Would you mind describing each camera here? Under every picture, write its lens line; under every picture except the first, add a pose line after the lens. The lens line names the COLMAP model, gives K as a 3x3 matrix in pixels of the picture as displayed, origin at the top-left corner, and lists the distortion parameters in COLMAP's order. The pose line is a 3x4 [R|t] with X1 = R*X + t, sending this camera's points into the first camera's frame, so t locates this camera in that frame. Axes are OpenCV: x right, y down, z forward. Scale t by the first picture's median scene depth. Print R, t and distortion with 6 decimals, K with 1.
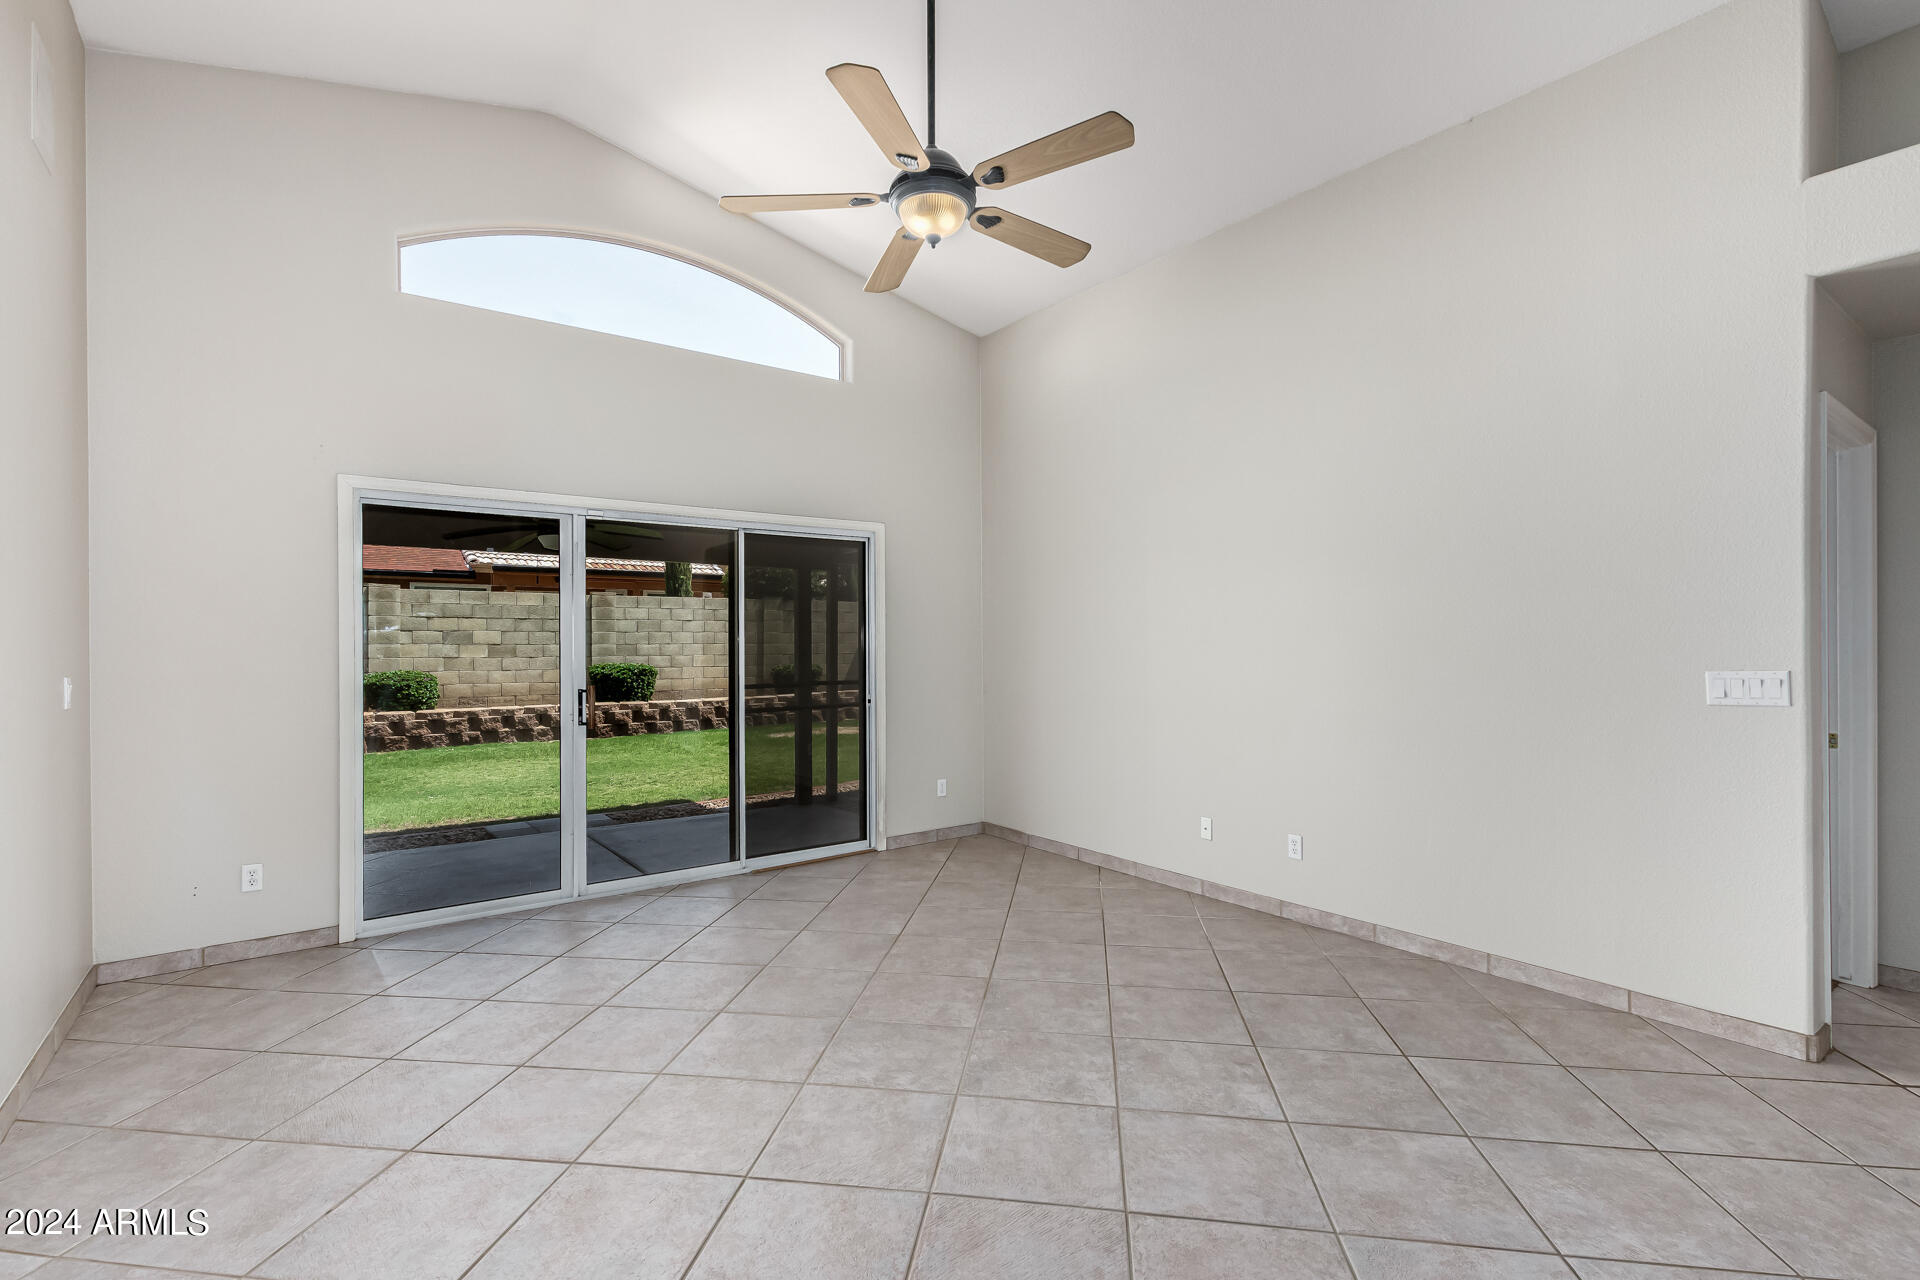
lens RADIAL K [[881.8, 0, 948.5], [0, 881.8, 641.2], [0, 0, 1]] dist [-0.002155, -0.000432]
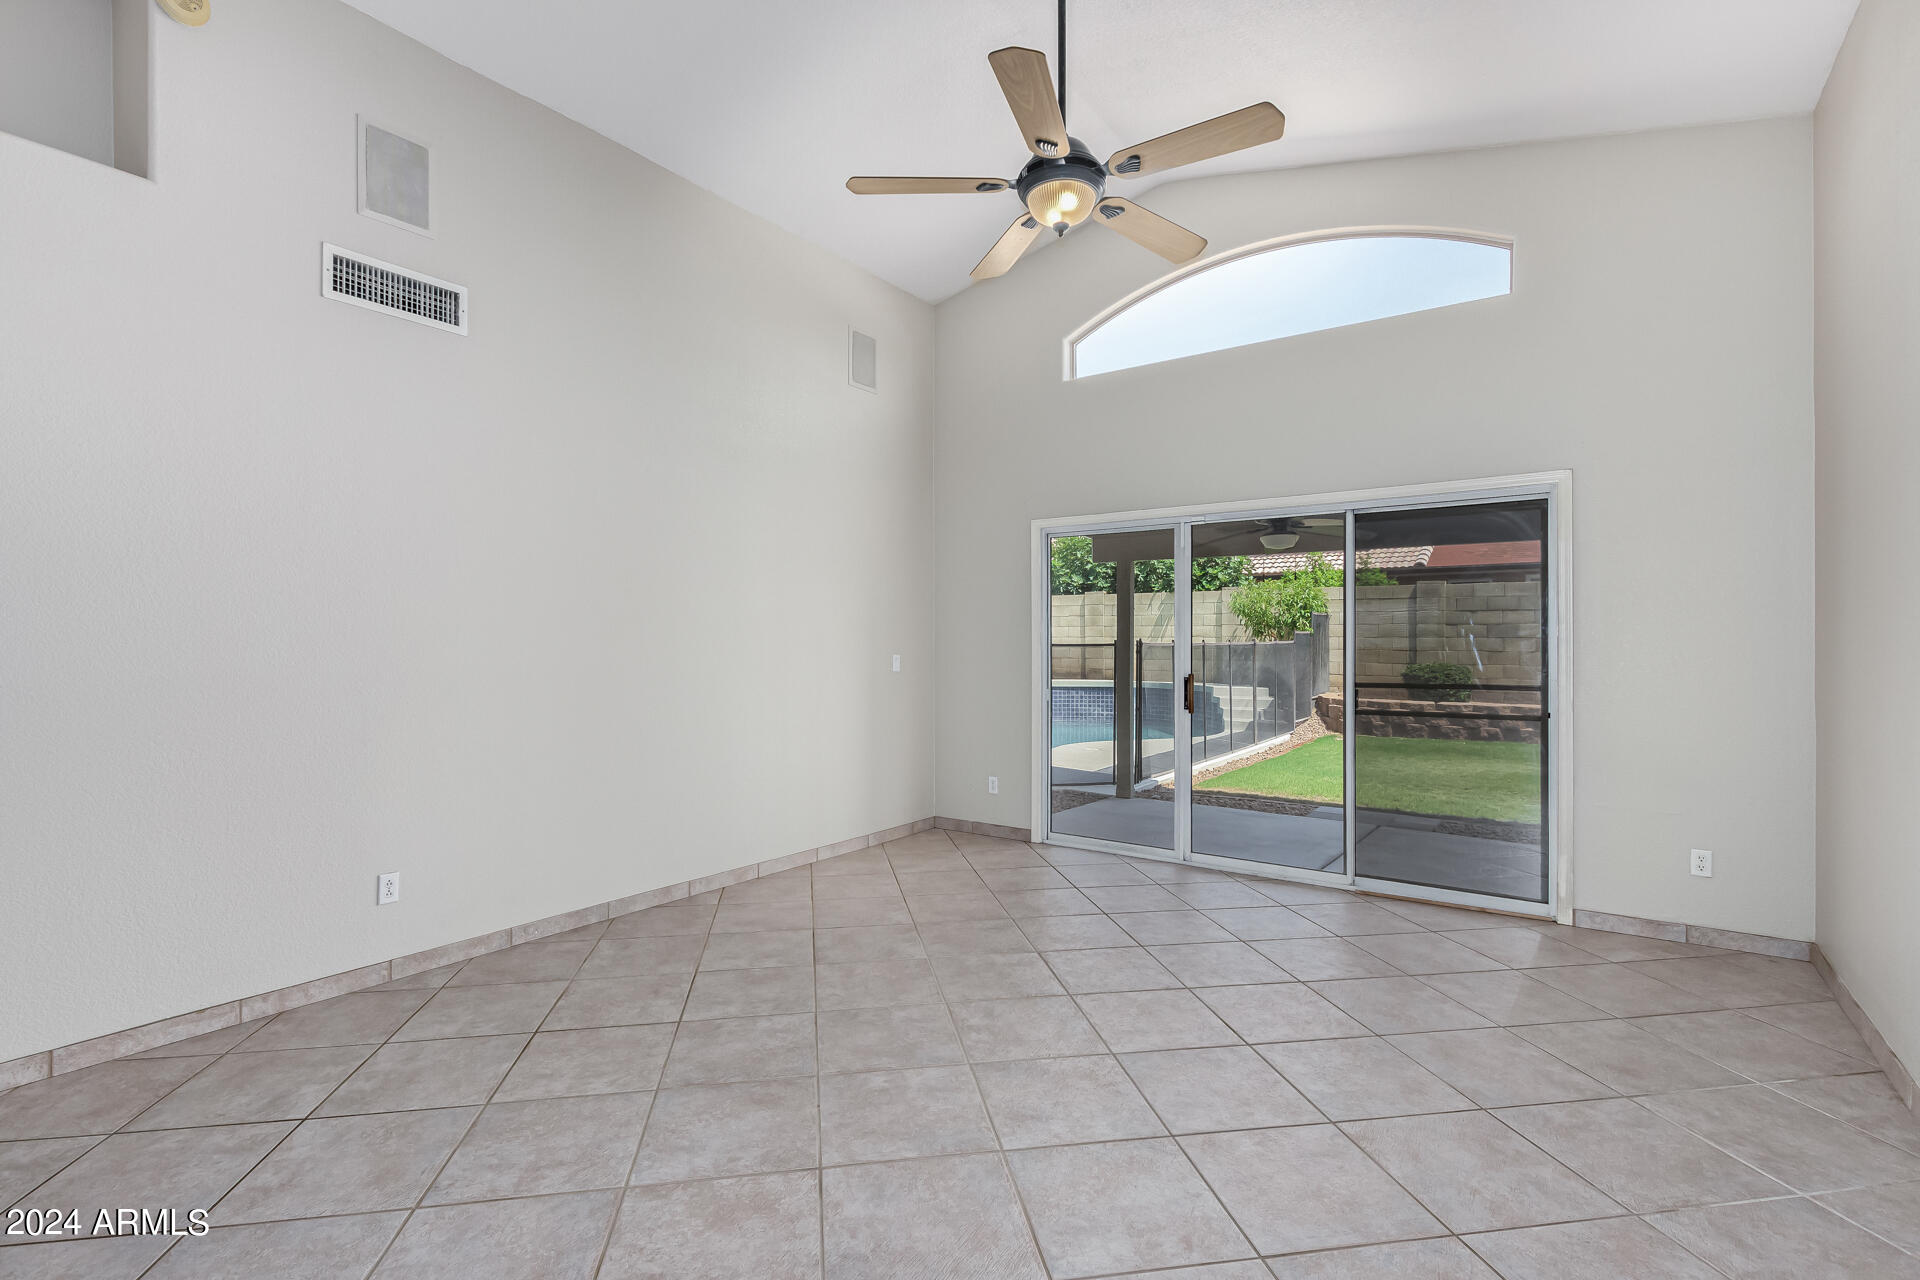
lens RADIAL K [[881.8, 0, 944.0], [0, 881.8, 646.9], [0, 0, 1]] dist [-0.002155, -0.000432]
pose [[0.287674, 0.011256, -0.957662, 0.519240], [0.001902, 0.999922, 0.012325, 0.000880], [0.957726, -0.005367, 0.287630, 0.344290]]
